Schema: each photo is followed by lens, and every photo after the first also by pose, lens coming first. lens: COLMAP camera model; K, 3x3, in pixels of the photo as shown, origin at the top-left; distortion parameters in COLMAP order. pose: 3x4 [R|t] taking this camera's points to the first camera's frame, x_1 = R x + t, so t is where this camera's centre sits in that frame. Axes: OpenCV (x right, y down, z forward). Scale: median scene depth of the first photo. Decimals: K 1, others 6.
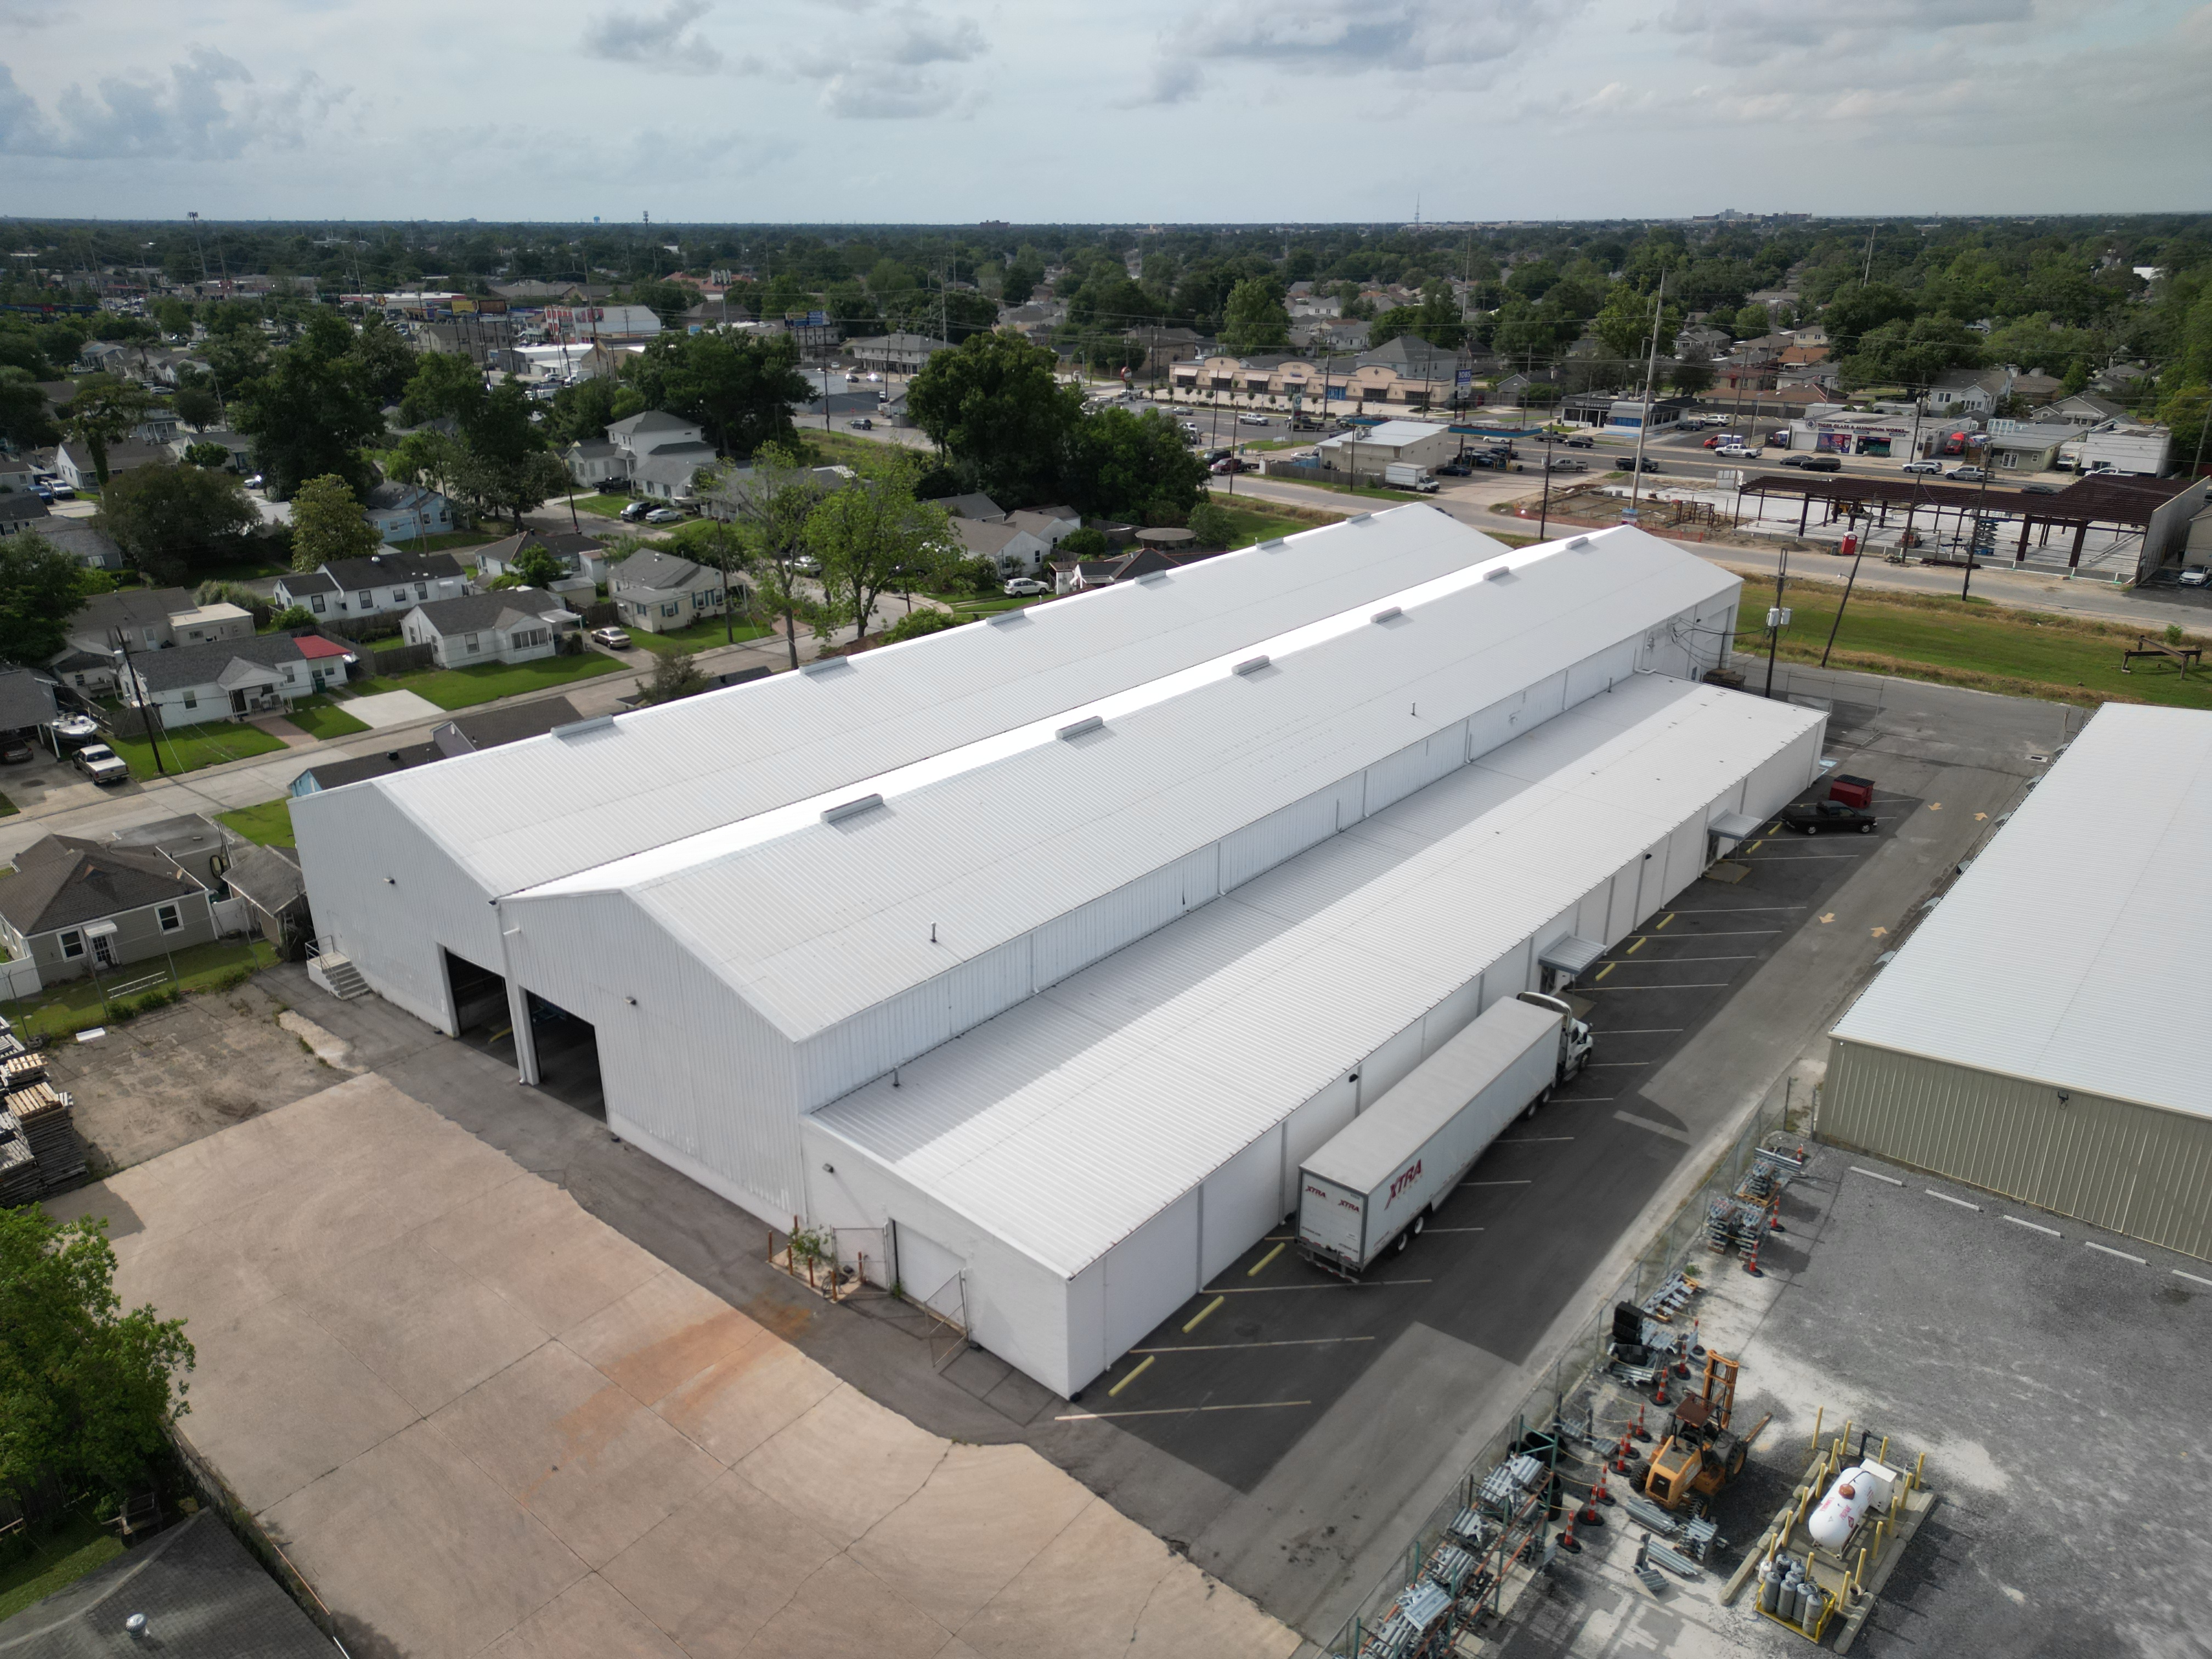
lens RADIAL K [[1527.7, 0, 1111.0], [0, 1527.7, 843.5], [0, 0, 1]] dist [0.071466, -0.062809]
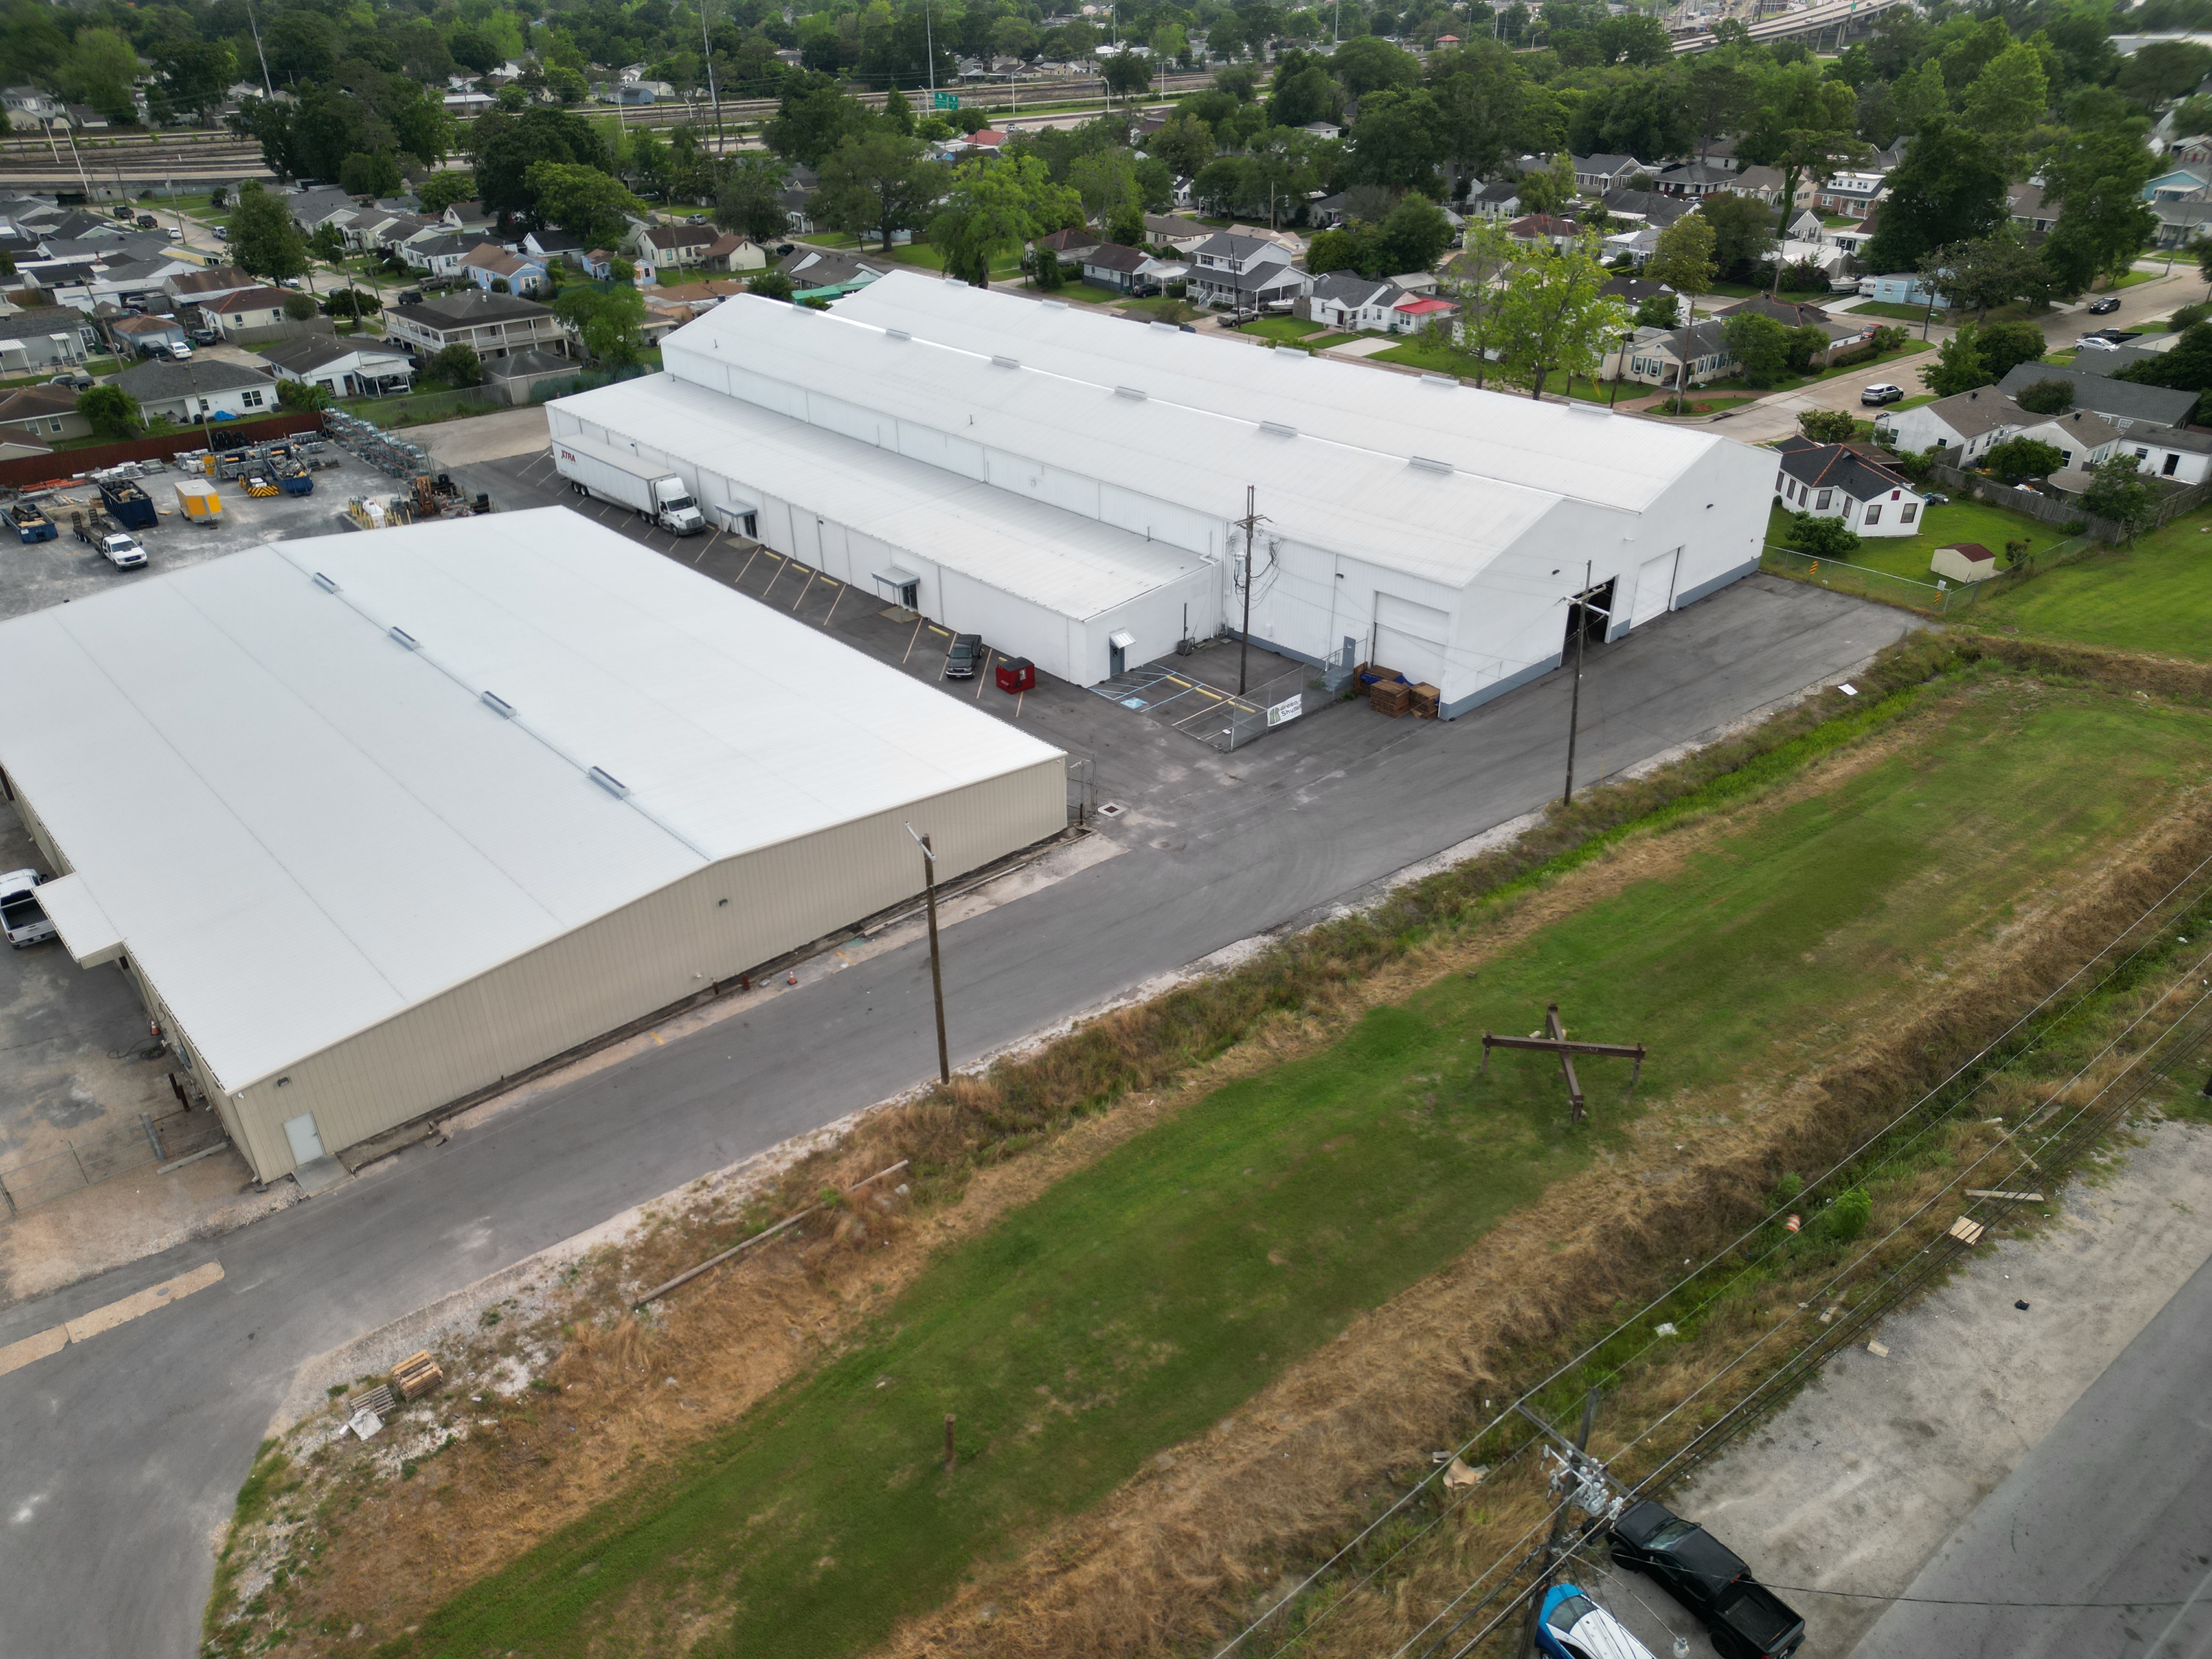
lens RADIAL K [[1527.7, 0, 1107.5], [0, 1527.7, 858.2], [0, 0, 1]] dist [0.071466, -0.062809]
pose [[-0.135385, 0.502409, -0.853965, 1.188163], [-0.359550, 0.778233, 0.514856, -0.408404], [0.923252, 0.376747, 0.075280, 0.880199]]
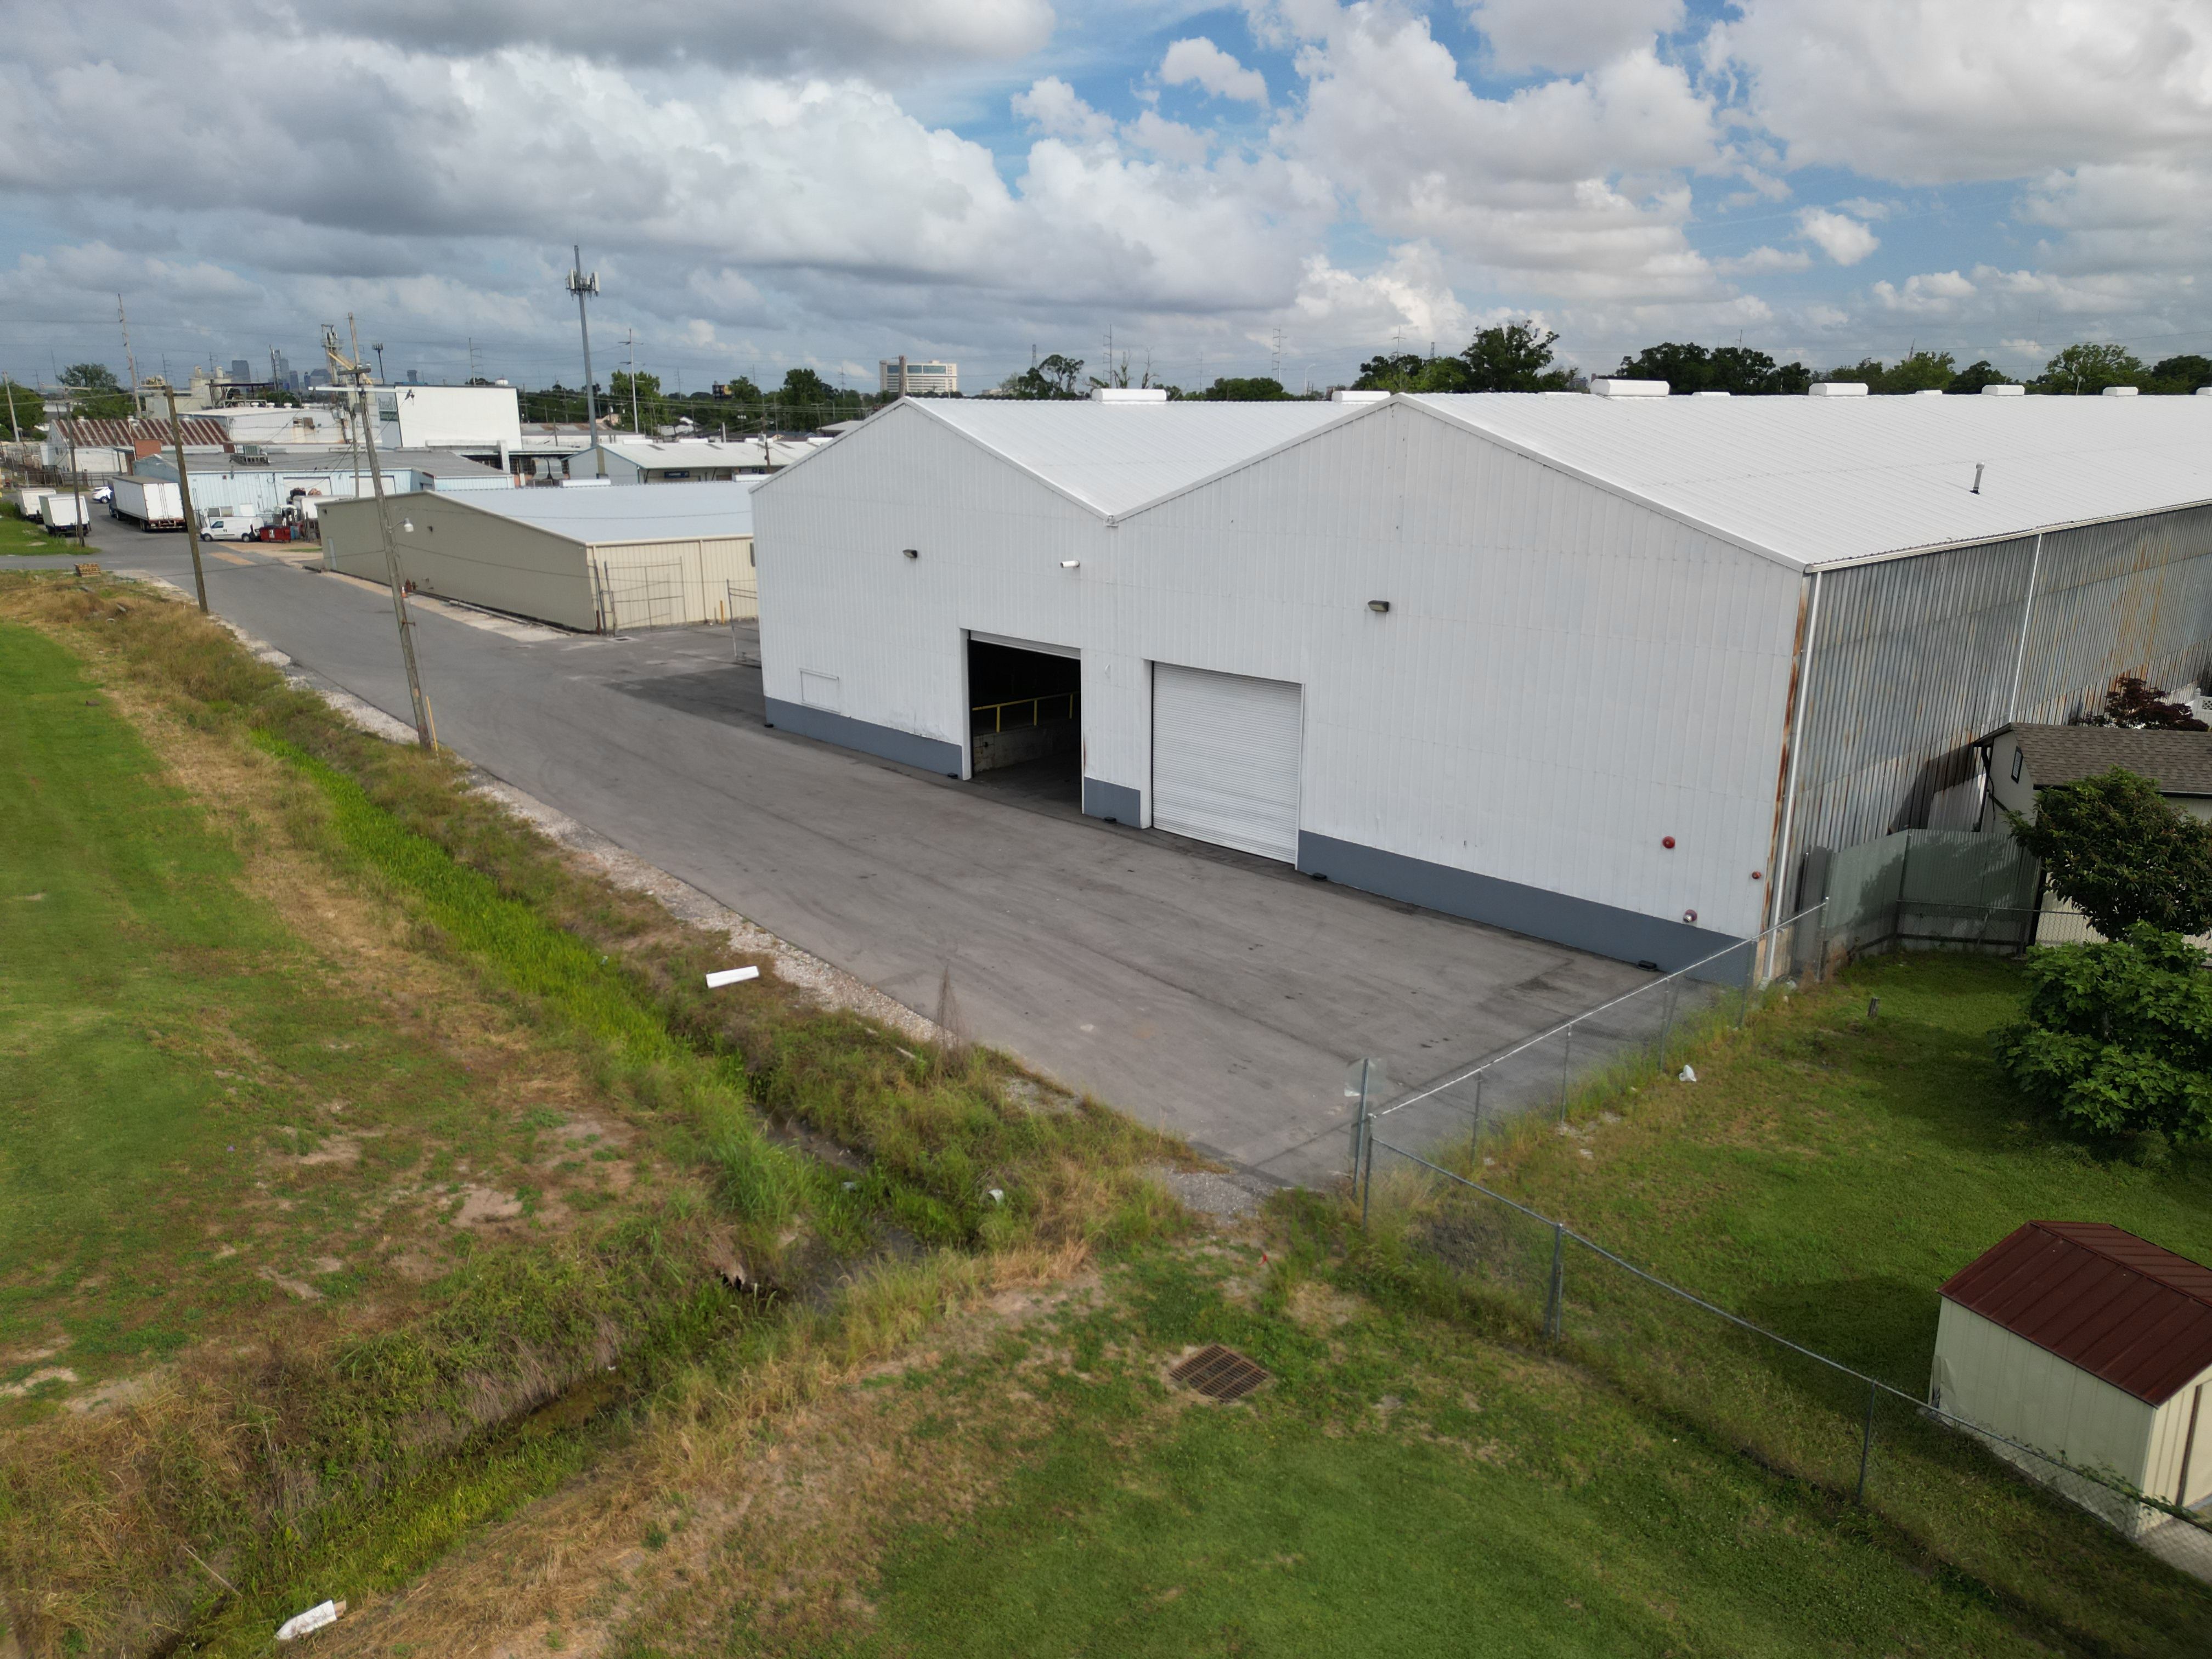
lens RADIAL K [[1527.7, 0, 1110.1], [0, 1527.7, 819.8], [0, 0, 1]] dist [0.071466, -0.062809]
pose [[-0.992498, -0.026019, 0.119457, 0.257169], [0.051232, 0.798647, 0.599616, -0.382360], [-0.111005, 0.601237, -0.791323, 1.487467]]
